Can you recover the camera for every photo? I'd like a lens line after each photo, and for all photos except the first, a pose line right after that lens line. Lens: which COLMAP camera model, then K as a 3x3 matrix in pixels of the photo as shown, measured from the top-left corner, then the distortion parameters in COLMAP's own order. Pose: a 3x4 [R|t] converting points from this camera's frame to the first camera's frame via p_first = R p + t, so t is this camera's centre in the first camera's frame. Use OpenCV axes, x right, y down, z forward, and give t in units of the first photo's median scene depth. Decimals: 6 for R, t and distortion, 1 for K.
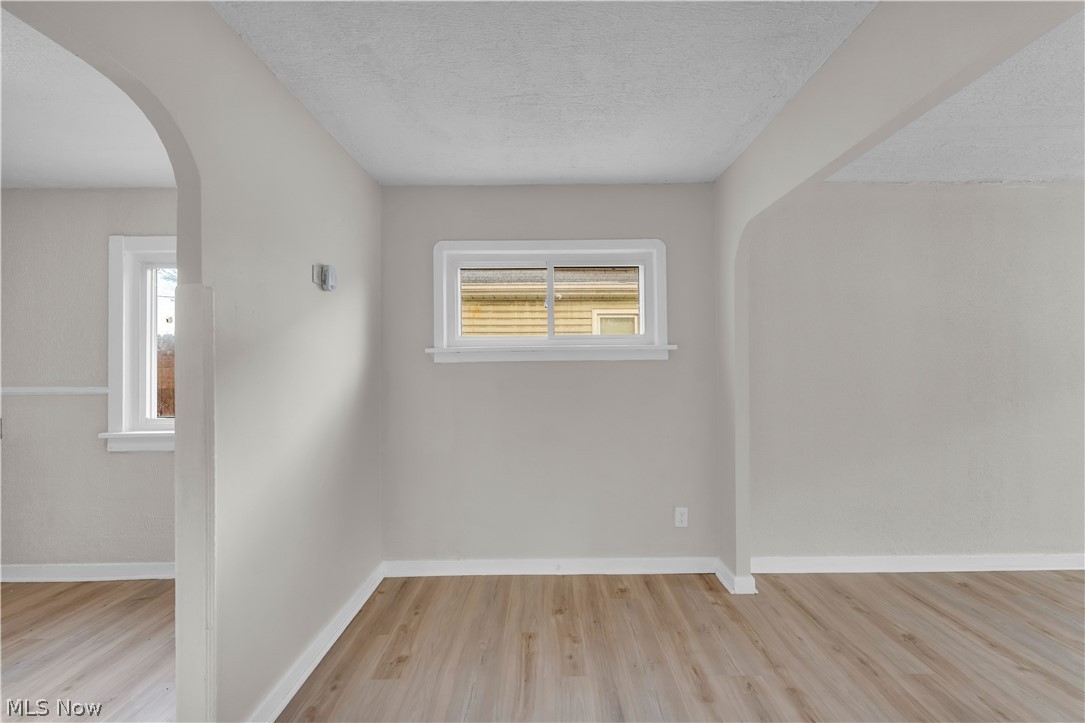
lens RADIAL K [[441.1, 0, 543.2], [0, 441.1, 364.8], [0, 0, 1]] dist [-0.000459, 0.000117]
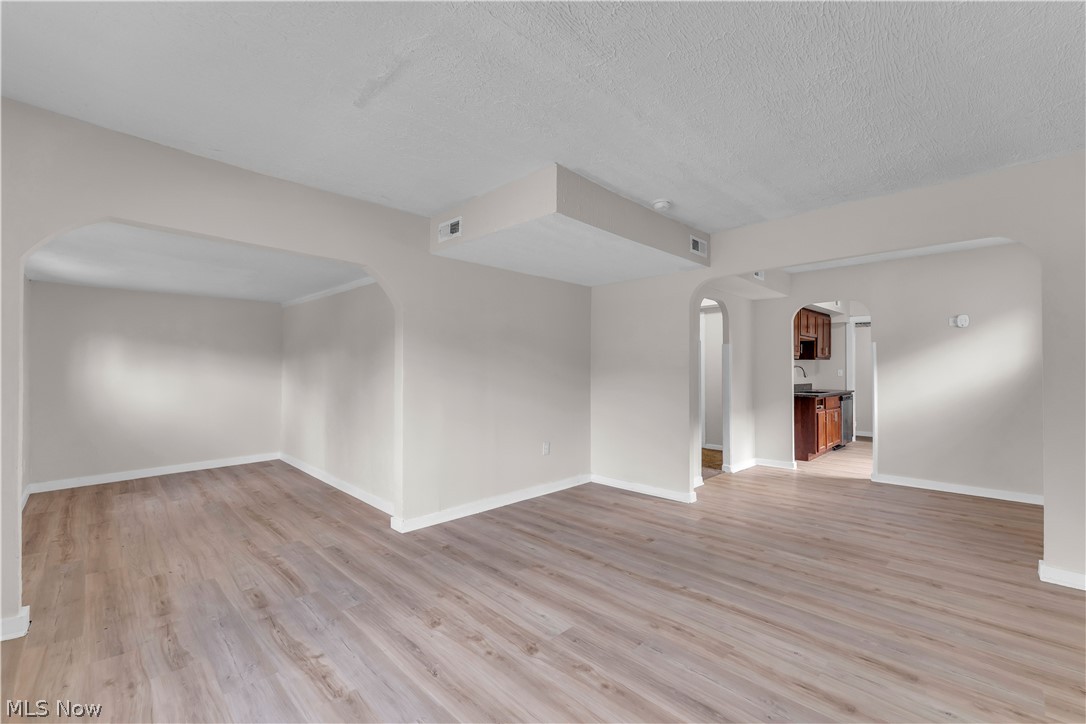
lens RADIAL K [[429.4, 0, 536.3], [0, 429.4, 367.5], [0, 0, 1]] dist [0.001466, -0.000055]
pose [[-0.736988, 0.002149, -0.675903, 1.860825], [0.012173, 0.999875, -0.010094, 0.013279], [0.675796, -0.015667, -0.736922, 0.867883]]
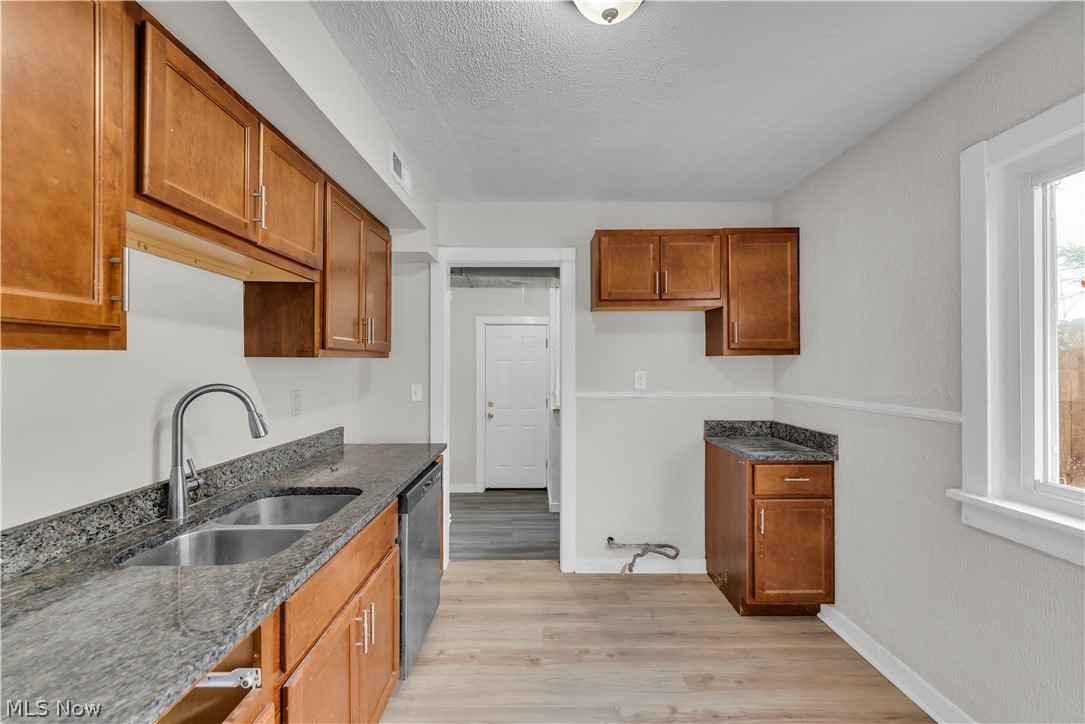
lens RADIAL K [[441.1, 0, 543.2], [0, 441.1, 365.3], [0, 0, 1]] dist [-0.000459, 0.000117]
pose [[0.018056, 0.005230, -0.999823, -0.409771], [0.017346, 0.999834, 0.005543, -0.026101], [0.999686, -0.017443, 0.017962, 0.433240]]
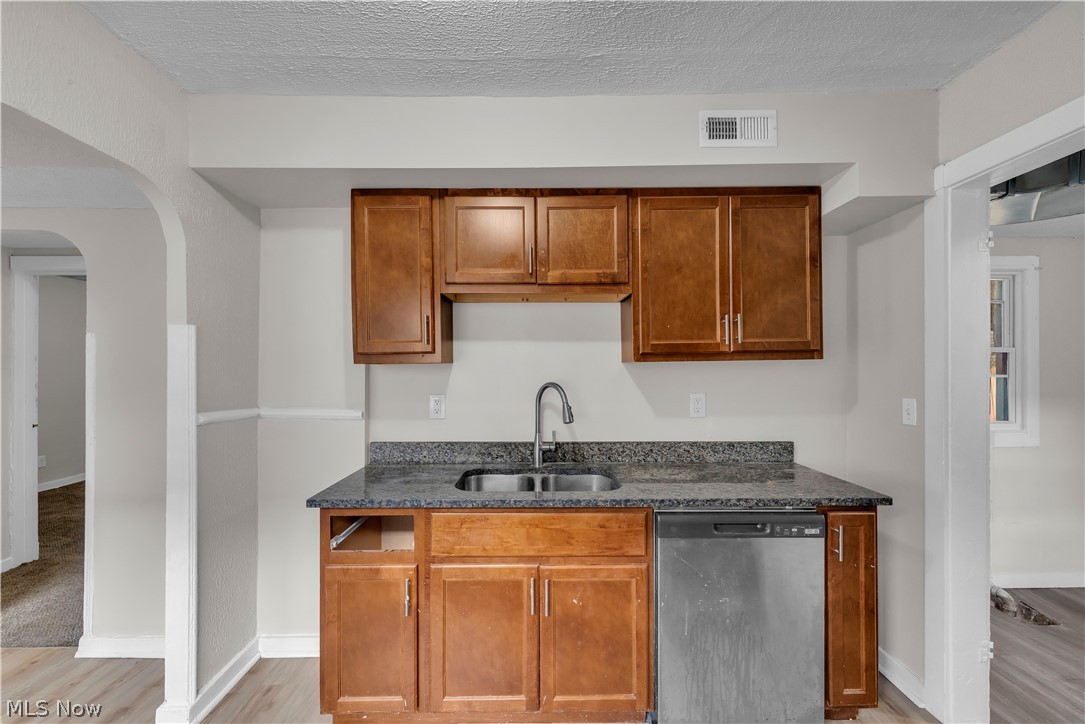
lens RADIAL K [[441.1, 0, 543.2], [0, 441.1, 365.3], [0, 0, 1]] dist [-0.000459, 0.000117]
pose [[-0.999945, 0.008041, -0.006772, -0.967030], [0.008203, 0.999671, -0.024316, -0.018124], [0.006575, -0.024370, -0.999681, 0.858043]]
